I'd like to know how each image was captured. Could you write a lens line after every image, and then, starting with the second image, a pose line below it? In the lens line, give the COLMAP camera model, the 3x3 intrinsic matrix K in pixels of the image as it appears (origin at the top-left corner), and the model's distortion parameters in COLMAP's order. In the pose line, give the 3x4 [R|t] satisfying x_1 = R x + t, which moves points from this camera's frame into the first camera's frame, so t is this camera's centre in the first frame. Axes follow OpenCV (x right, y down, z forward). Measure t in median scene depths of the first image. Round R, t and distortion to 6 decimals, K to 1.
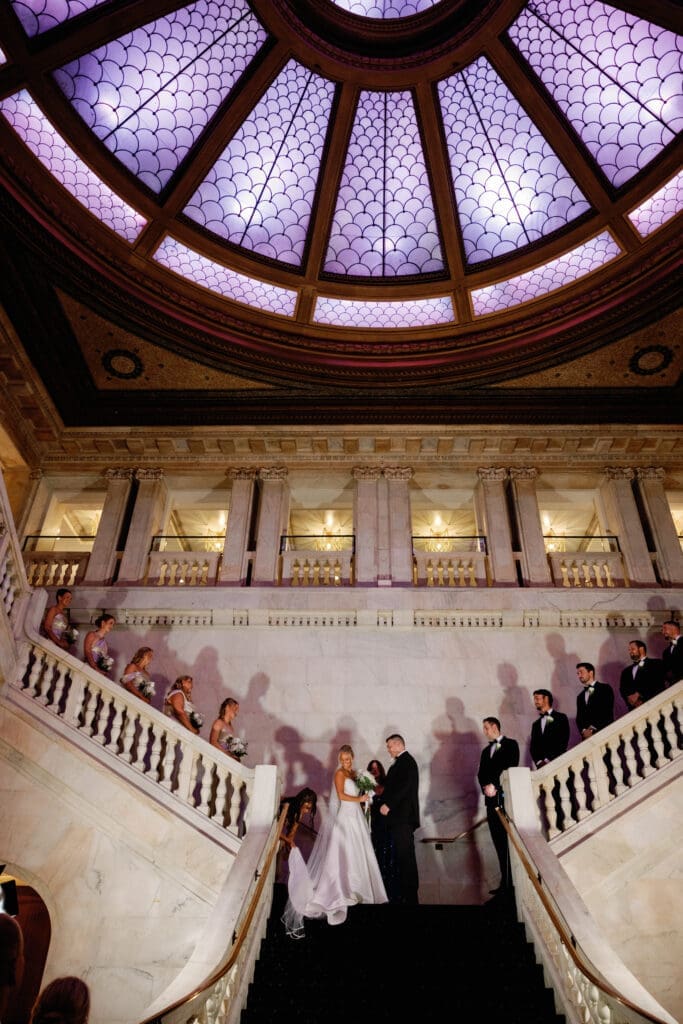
lens RADIAL K [[728.3, 0, 342.1], [0, 728.3, 500.7], [0, 0, 1]] dist [0.013117, -0.005088]
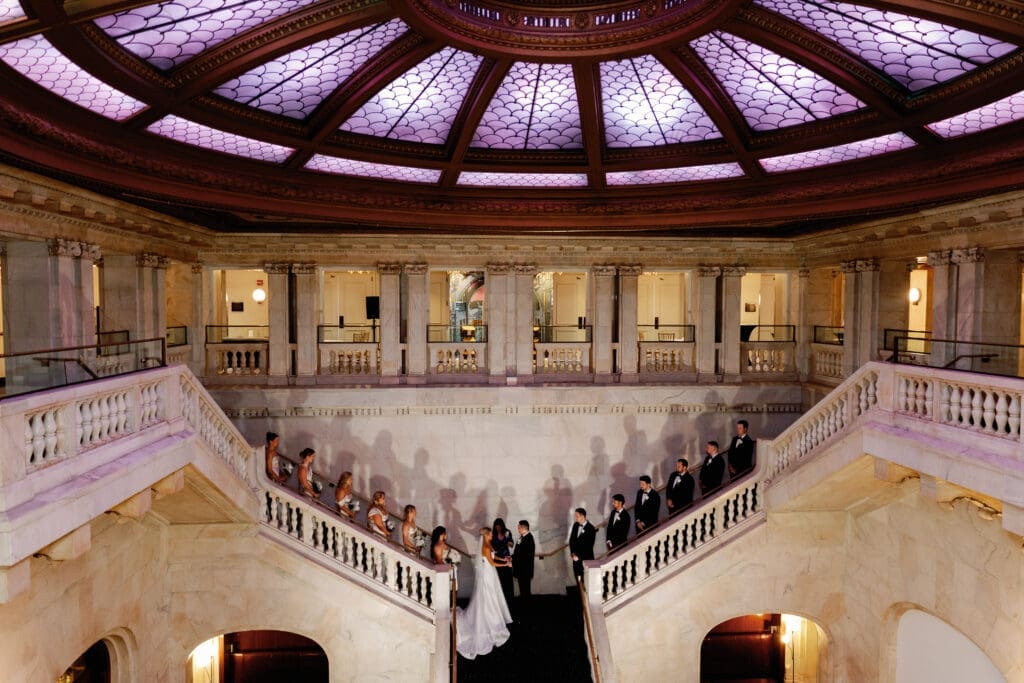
lens RADIAL K [[728.3, 0, 508.6], [0, 728.3, 349.2], [0, 0, 1]] dist [0.013117, -0.005088]
pose [[0.994346, -0.023742, 0.103503, -0.079228], [-0.046359, 0.779848, 0.624250, -0.729276], [-0.095537, -0.625519, 0.774338, 0.029020]]
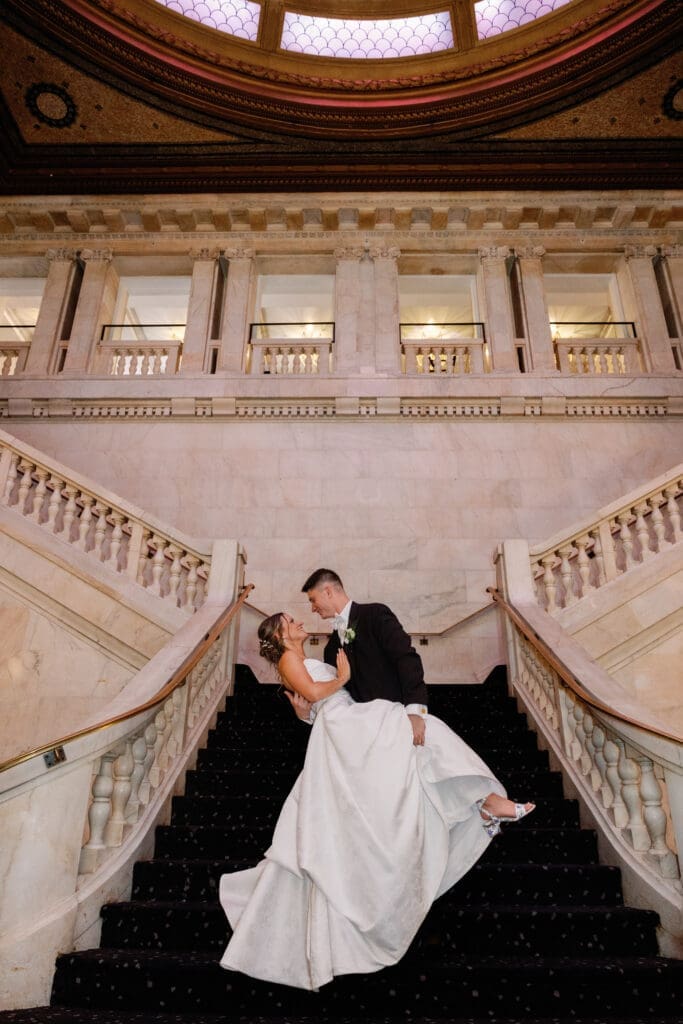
lens RADIAL K [[728.3, 0, 342.9], [0, 728.3, 504.4], [0, 0, 1]] dist [0.013117, -0.005088]
pose [[0.999950, -0.006332, 0.007774, 0.020236], [0.004945, 0.985960, 0.166908, 0.123208], [-0.008721, -0.166861, 0.985942, 0.105382]]
